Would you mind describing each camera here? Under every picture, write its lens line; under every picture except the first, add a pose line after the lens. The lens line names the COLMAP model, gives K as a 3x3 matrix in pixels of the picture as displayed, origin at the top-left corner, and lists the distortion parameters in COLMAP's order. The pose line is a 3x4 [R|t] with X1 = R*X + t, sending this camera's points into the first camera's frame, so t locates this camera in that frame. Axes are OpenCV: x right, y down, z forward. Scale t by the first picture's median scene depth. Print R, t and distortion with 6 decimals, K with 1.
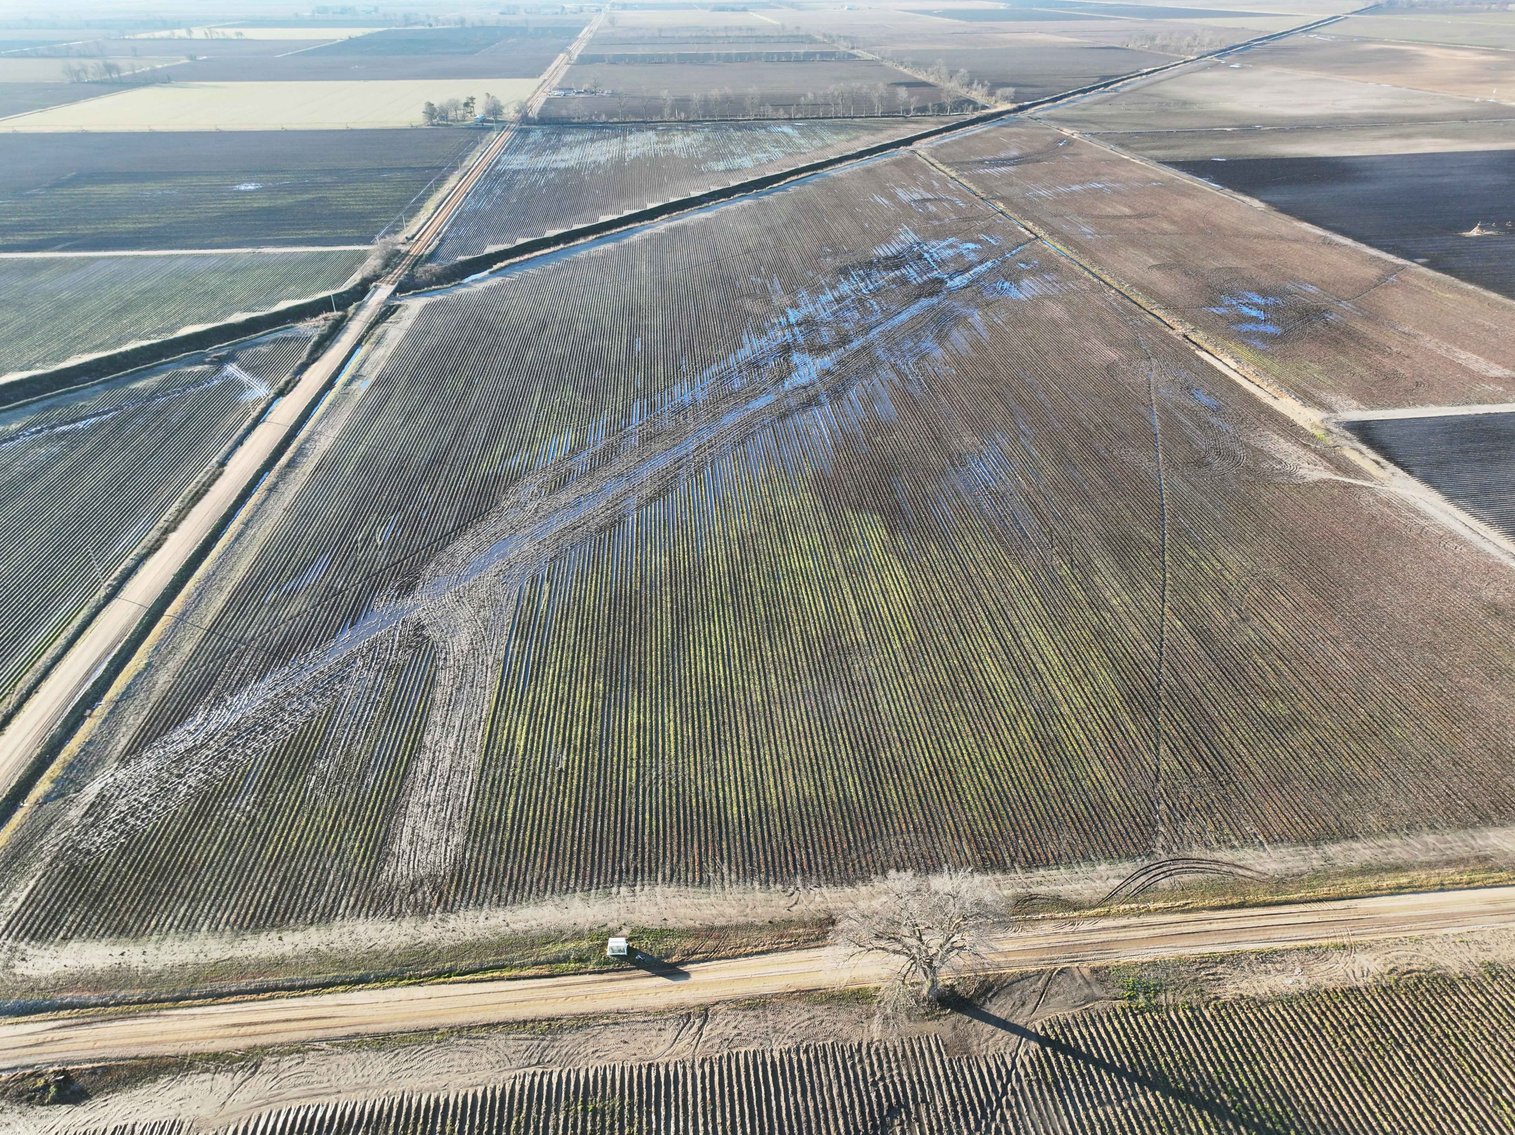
lens RADIAL K [[1057.0, 0, 766.3], [0, 1057.0, 569.9], [0, 0, 1]] dist [0.009152, 0.007606]
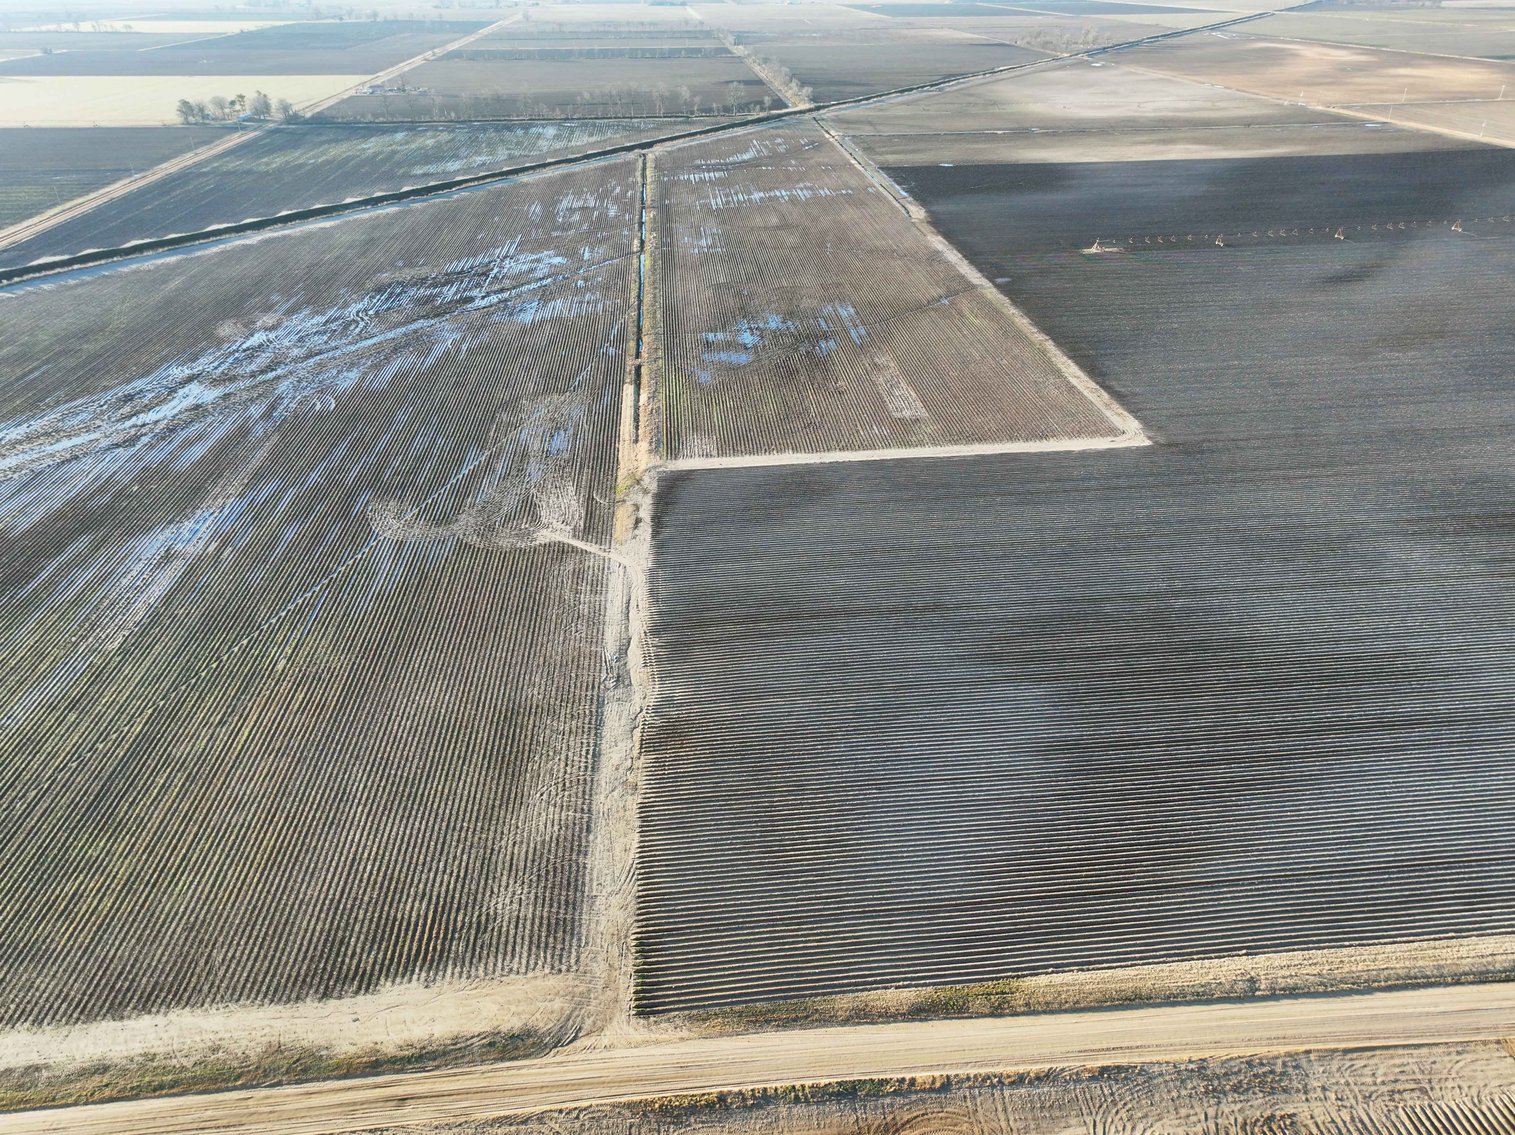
lens RADIAL K [[1066.7, 0, 763.3], [0, 1066.7, 568.1], [0, 0, 1]] dist [-0.004345, 0.022050]
pose [[0.999992, 0.003453, -0.002077, 0.494469], [-0.003451, 0.999994, 0.000843, -0.045725], [0.002079, -0.000836, 0.999997, 0.073237]]
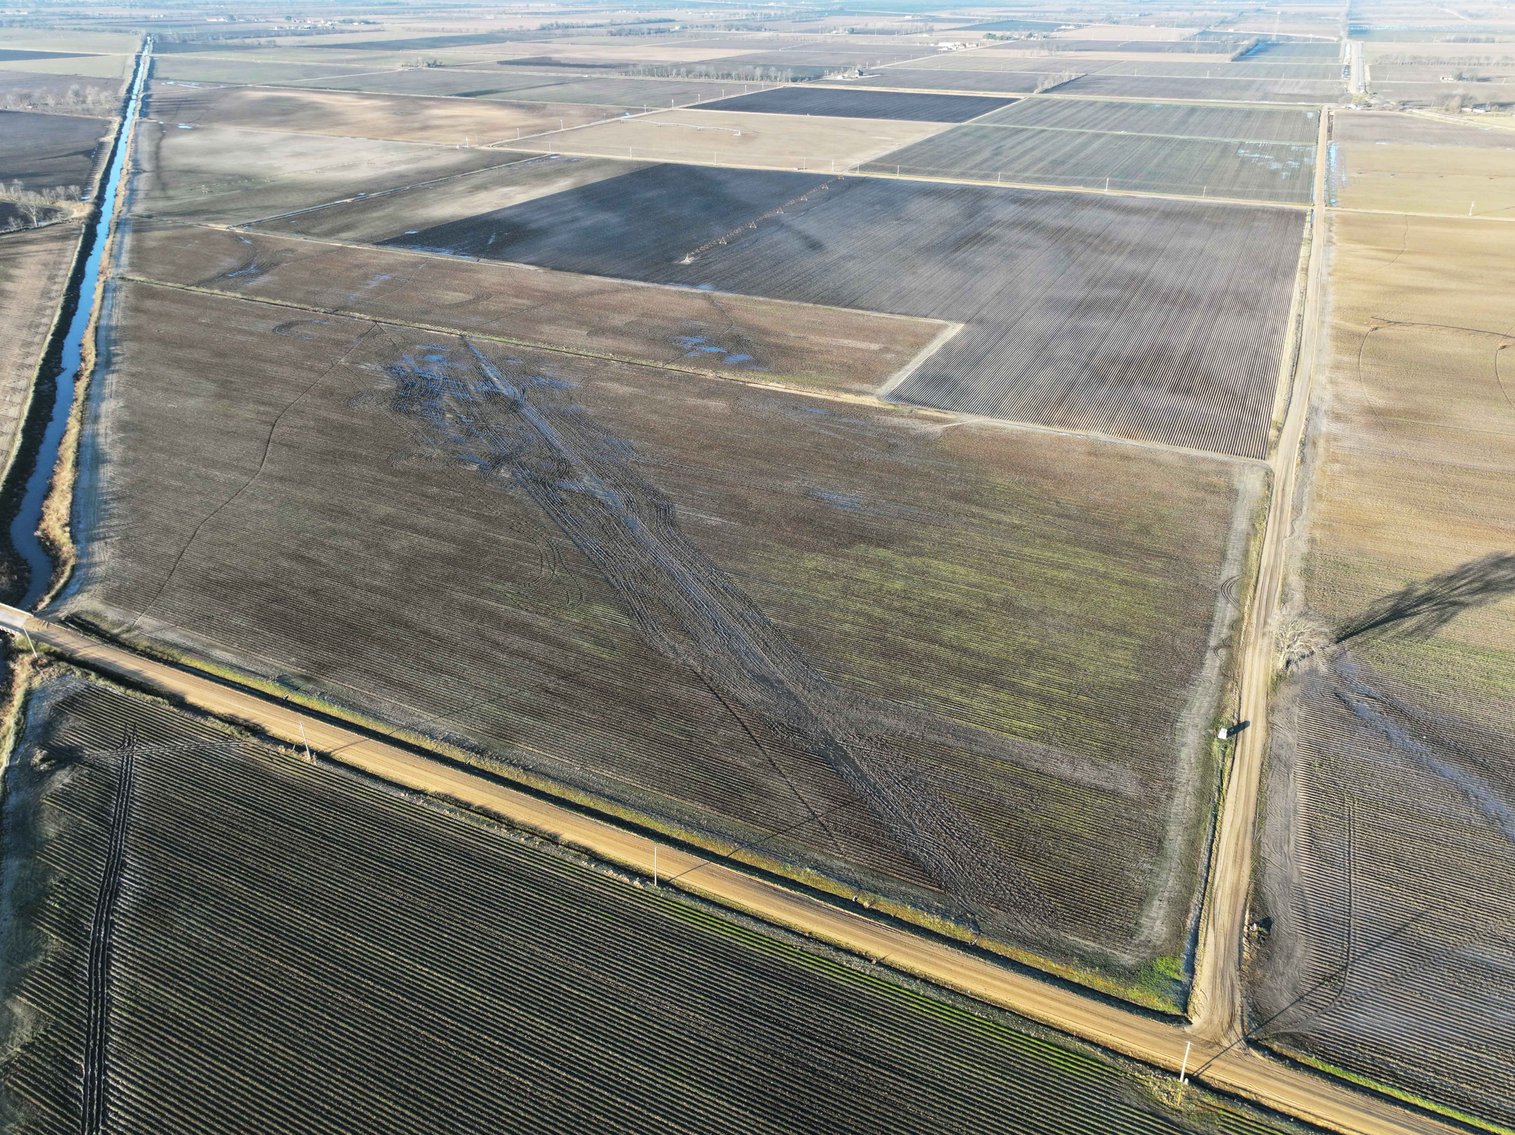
lens RADIAL K [[1066.7, 0, 763.3], [0, 1066.7, 568.1], [0, 0, 1]] dist [-0.004345, 0.022050]
pose [[0.523131, -0.407448, 0.748545, -0.713203], [0.415980, 0.888657, 0.193000, -0.239382], [-0.743838, 0.210415, 0.634374, 0.116273]]
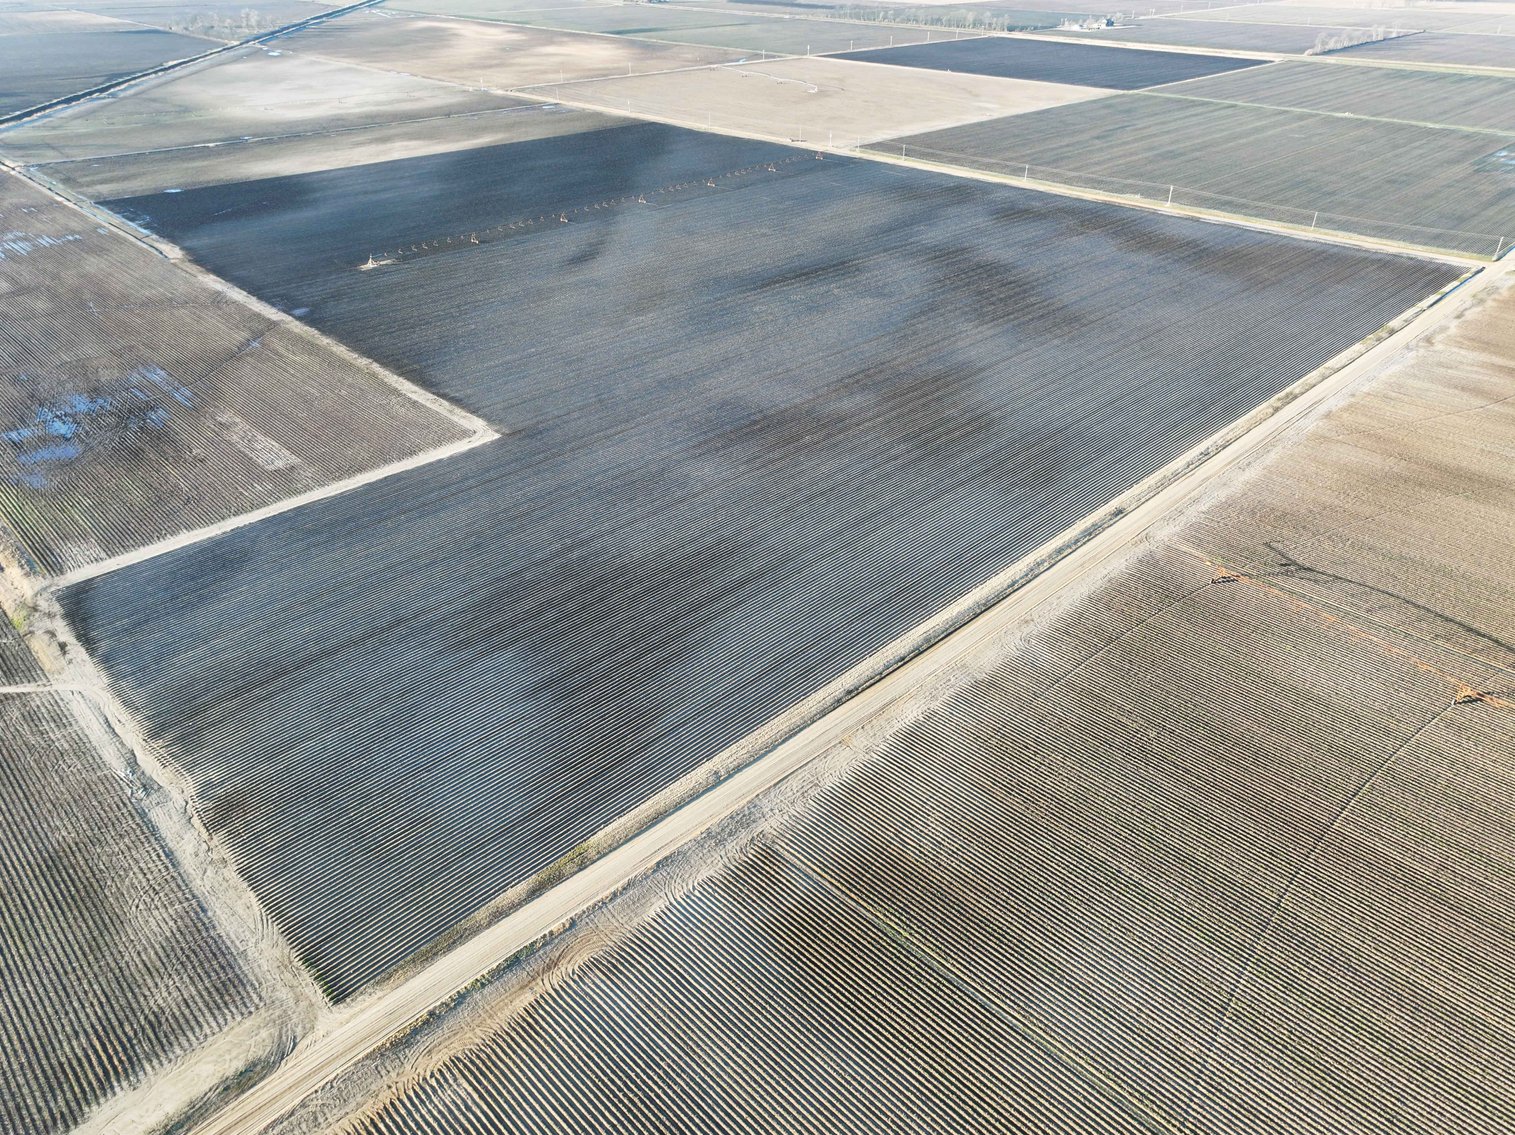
lens RADIAL K [[1066.7, 0, 763.3], [0, 1066.7, 568.1], [0, 0, 1]] dist [-0.004345, 0.022050]
pose [[0.778784, -0.316984, 0.541311, 0.411411], [0.300711, 0.945968, 0.121312, -0.069122], [-0.550517, 0.068303, 0.832025, -0.051158]]
